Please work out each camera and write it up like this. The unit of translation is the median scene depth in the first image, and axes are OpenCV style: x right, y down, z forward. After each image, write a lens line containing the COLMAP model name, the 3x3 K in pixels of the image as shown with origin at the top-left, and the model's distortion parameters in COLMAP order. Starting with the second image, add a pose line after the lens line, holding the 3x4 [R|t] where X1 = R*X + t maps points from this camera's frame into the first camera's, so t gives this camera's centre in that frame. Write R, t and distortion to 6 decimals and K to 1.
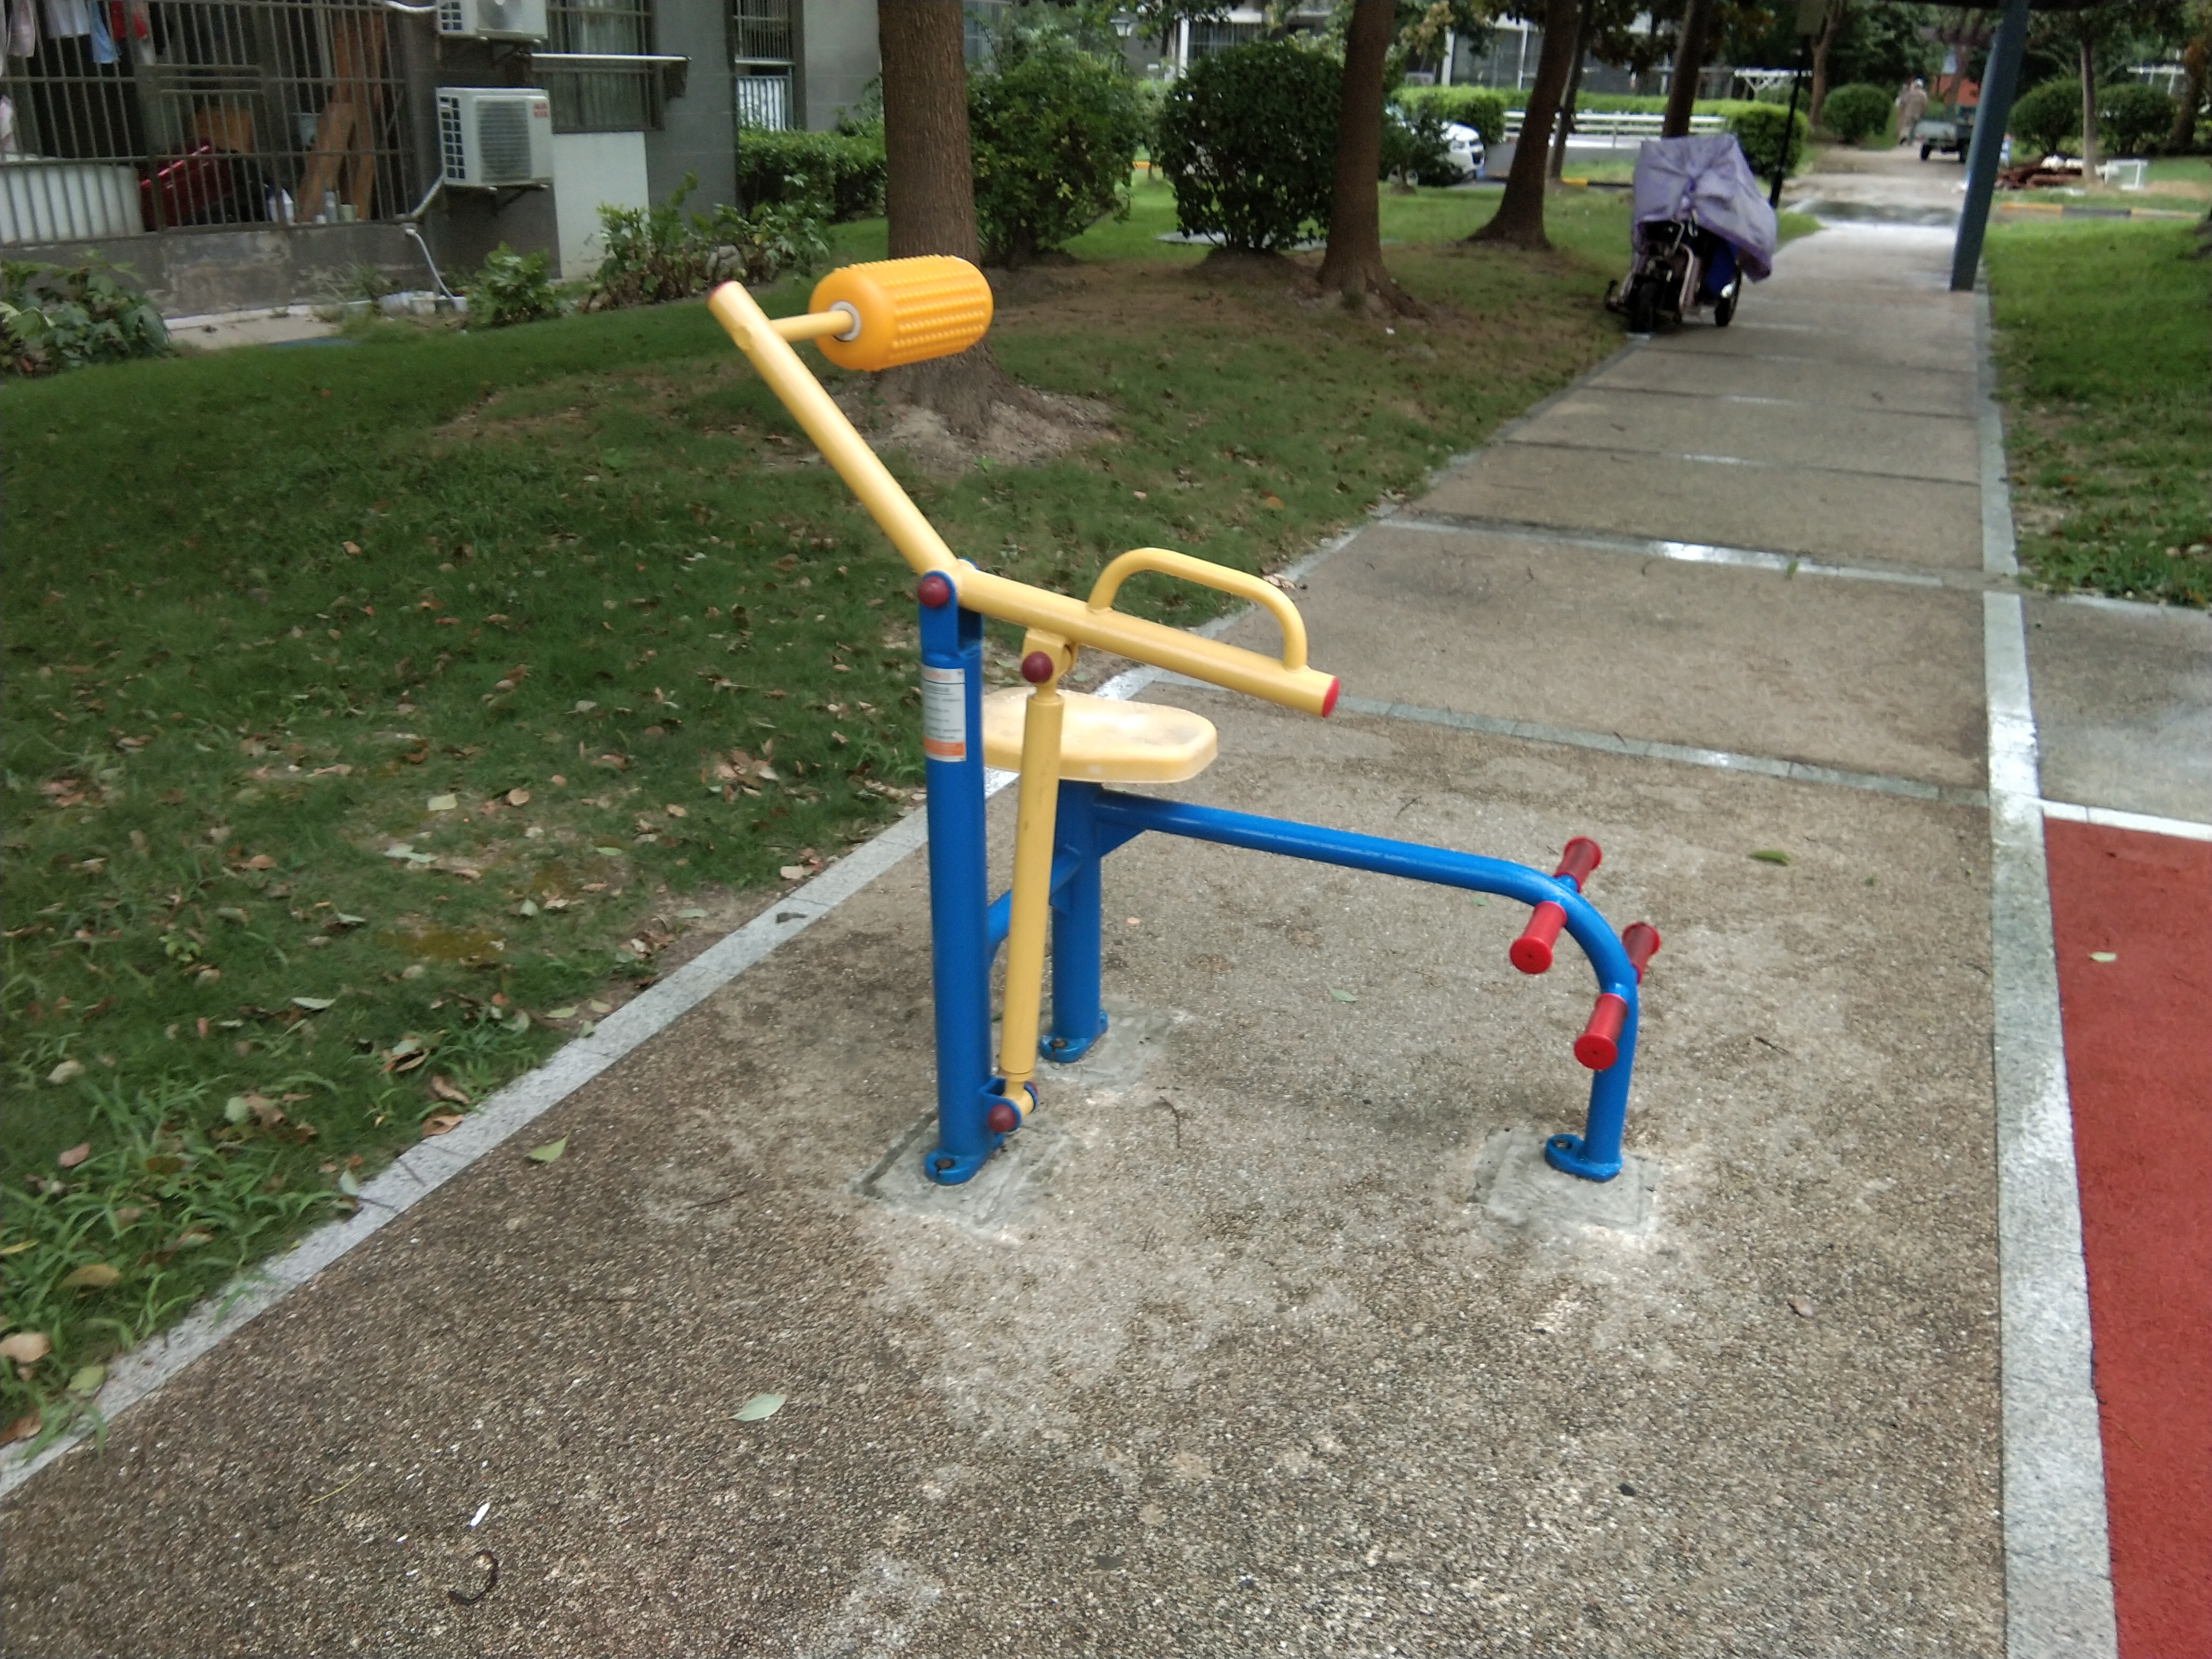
lens RADIAL K [[1749.3, 0, 1091.8], [0, 1749.3, 814.8], [0, 0, 1]] dist [0.087168, -0.121618]
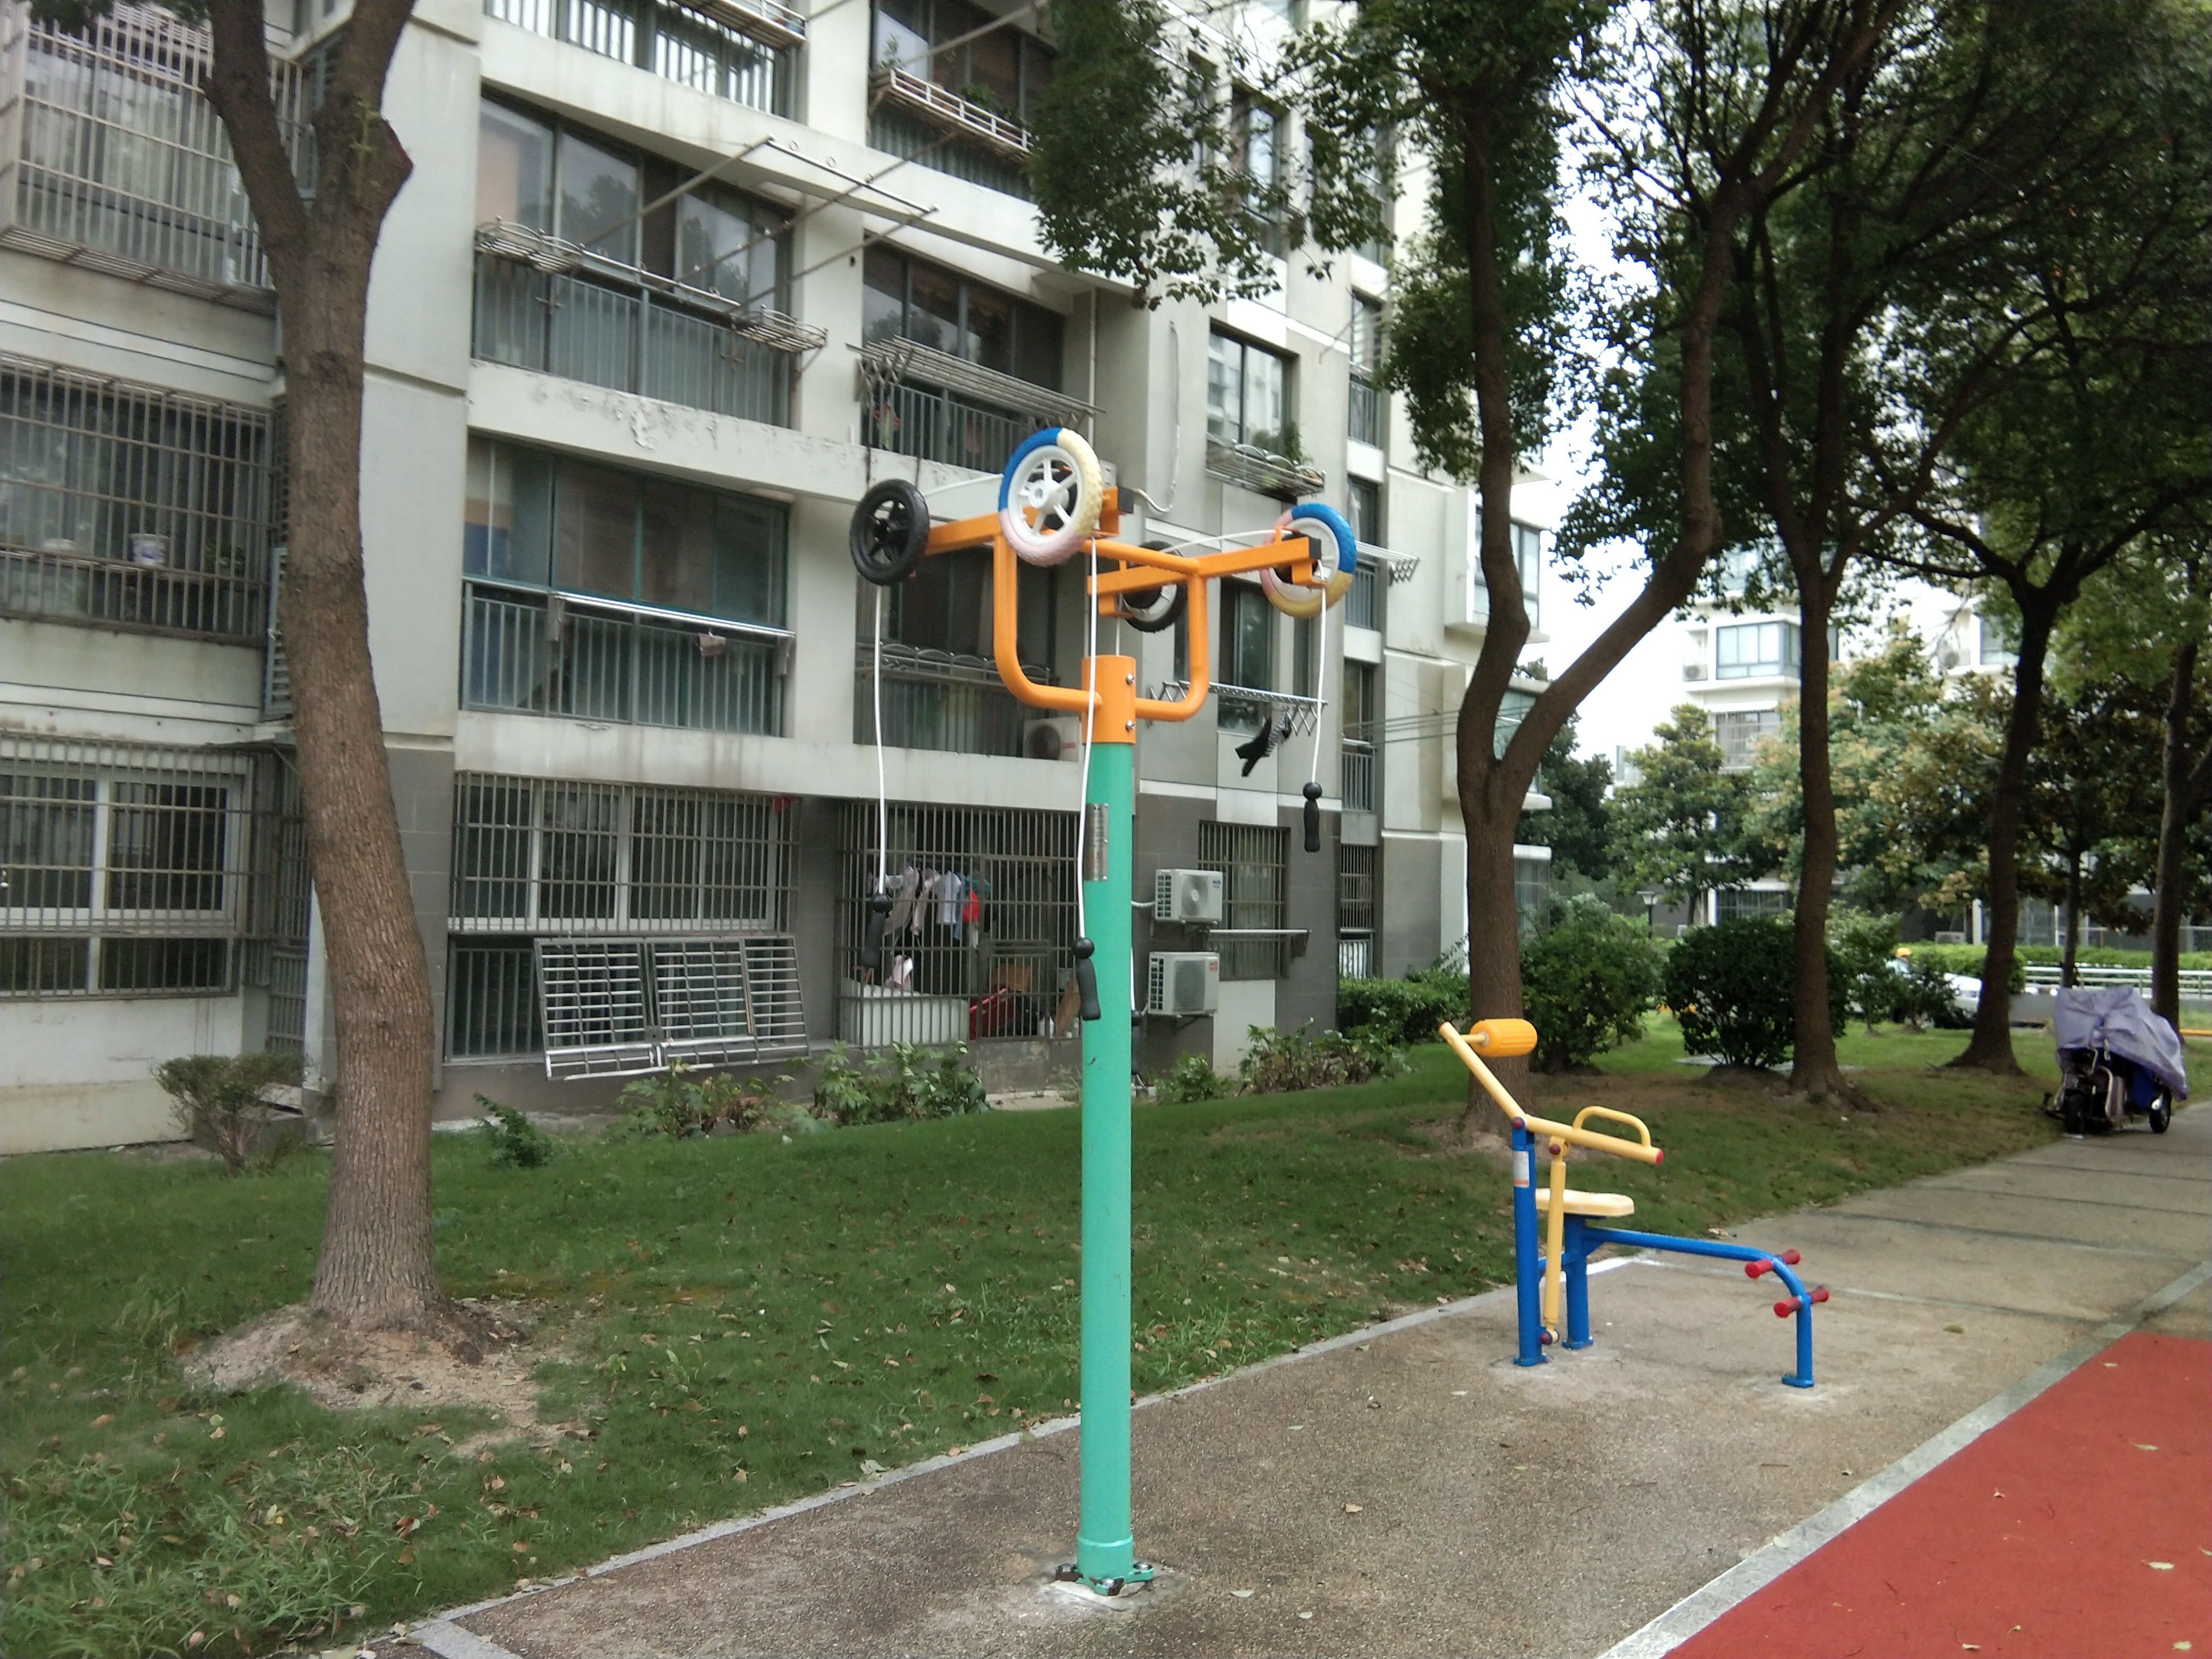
lens RADIAL K [[1749.3, 0, 1091.8], [0, 1749.3, 814.8], [0, 0, 1]] dist [0.087168, -0.121618]
pose [[0.956336, -0.026079, -0.291103, 0.017210], [-0.106587, 0.896295, -0.430459, 0.131106], [0.272140, 0.442692, 0.854379, -0.335722]]
